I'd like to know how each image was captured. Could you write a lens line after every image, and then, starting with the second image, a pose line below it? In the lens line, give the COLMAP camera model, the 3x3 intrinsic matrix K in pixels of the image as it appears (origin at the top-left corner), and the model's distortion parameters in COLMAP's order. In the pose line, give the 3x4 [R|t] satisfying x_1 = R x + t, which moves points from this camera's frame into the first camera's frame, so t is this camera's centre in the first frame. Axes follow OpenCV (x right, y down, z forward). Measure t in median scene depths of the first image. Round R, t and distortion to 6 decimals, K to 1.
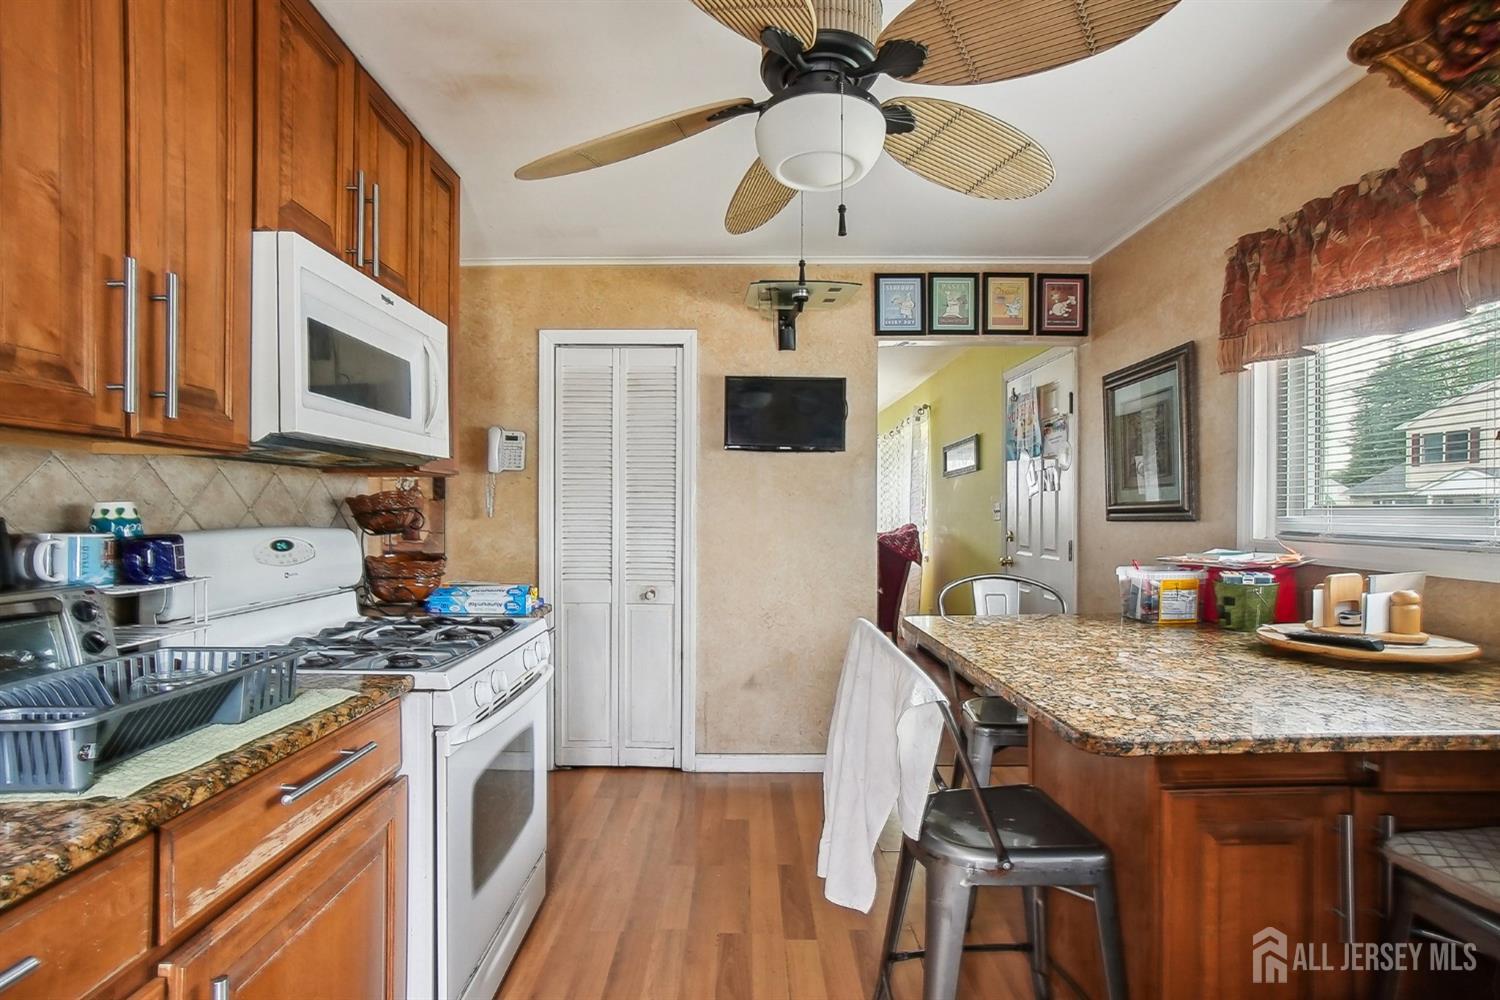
lens RADIAL K [[737.1, 0, 750.0], [0, 737.1, 500.0], [0, 0, 1]] dist [0.000537, 0.000263]
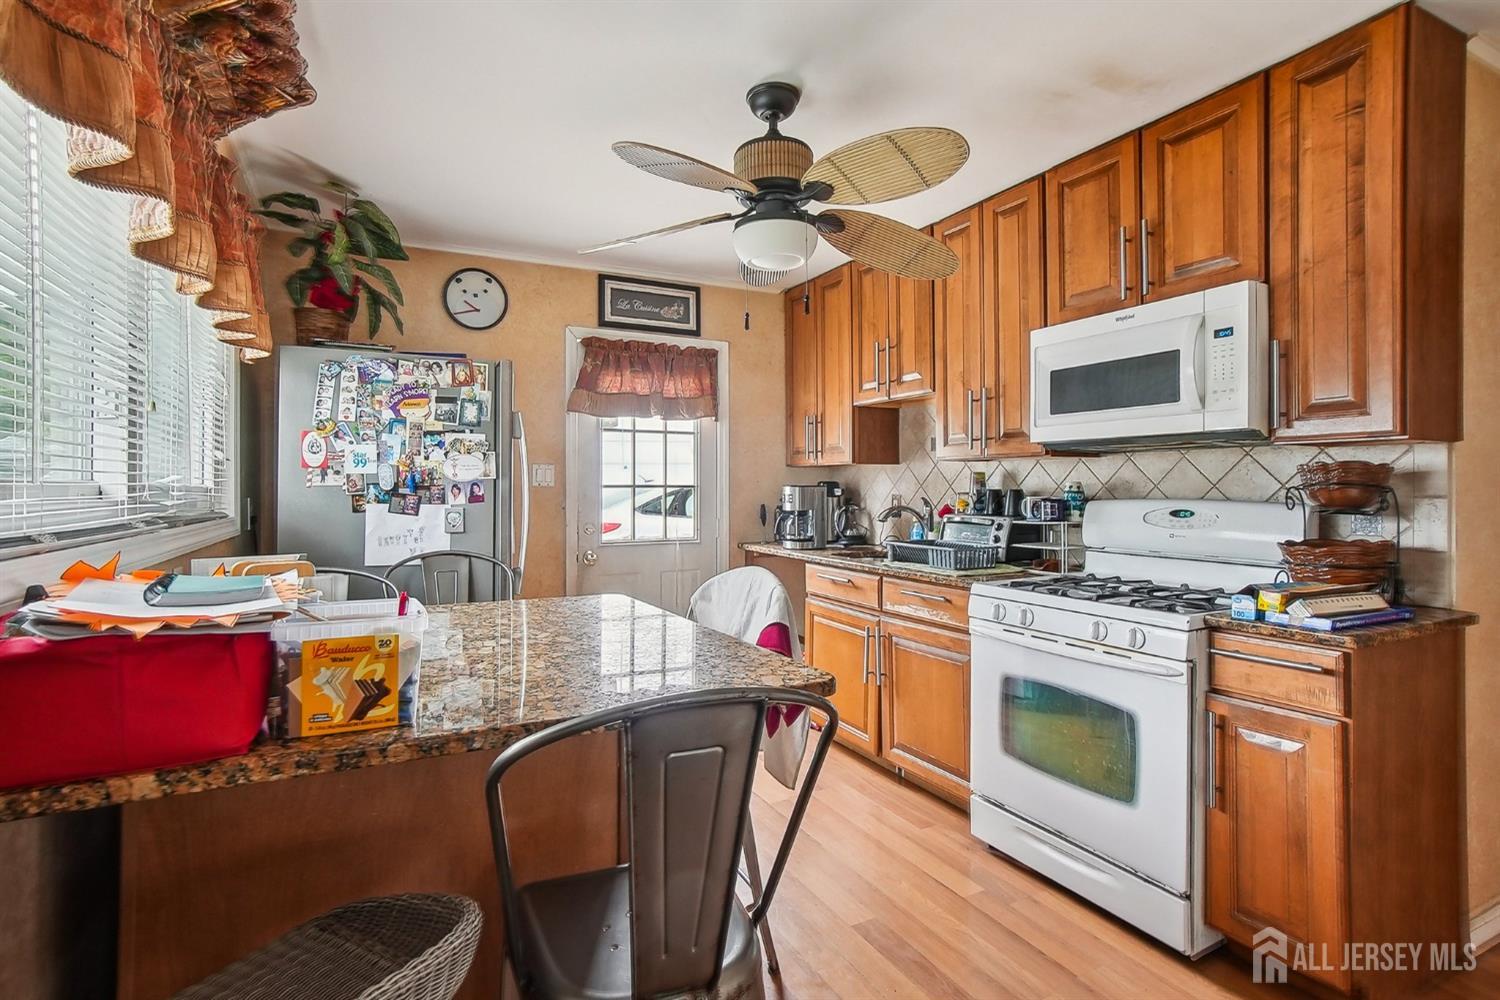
lens RADIAL K [[737.1, 0, 750.0], [0, 737.1, 500.0], [0, 0, 1]] dist [0.000537, 0.000263]
pose [[-0.891541, 0.002235, -0.452935, 0.633781], [0.000332, 0.999991, 0.004282, 0.032127], [0.452940, 0.003668, -0.891534, 1.817646]]
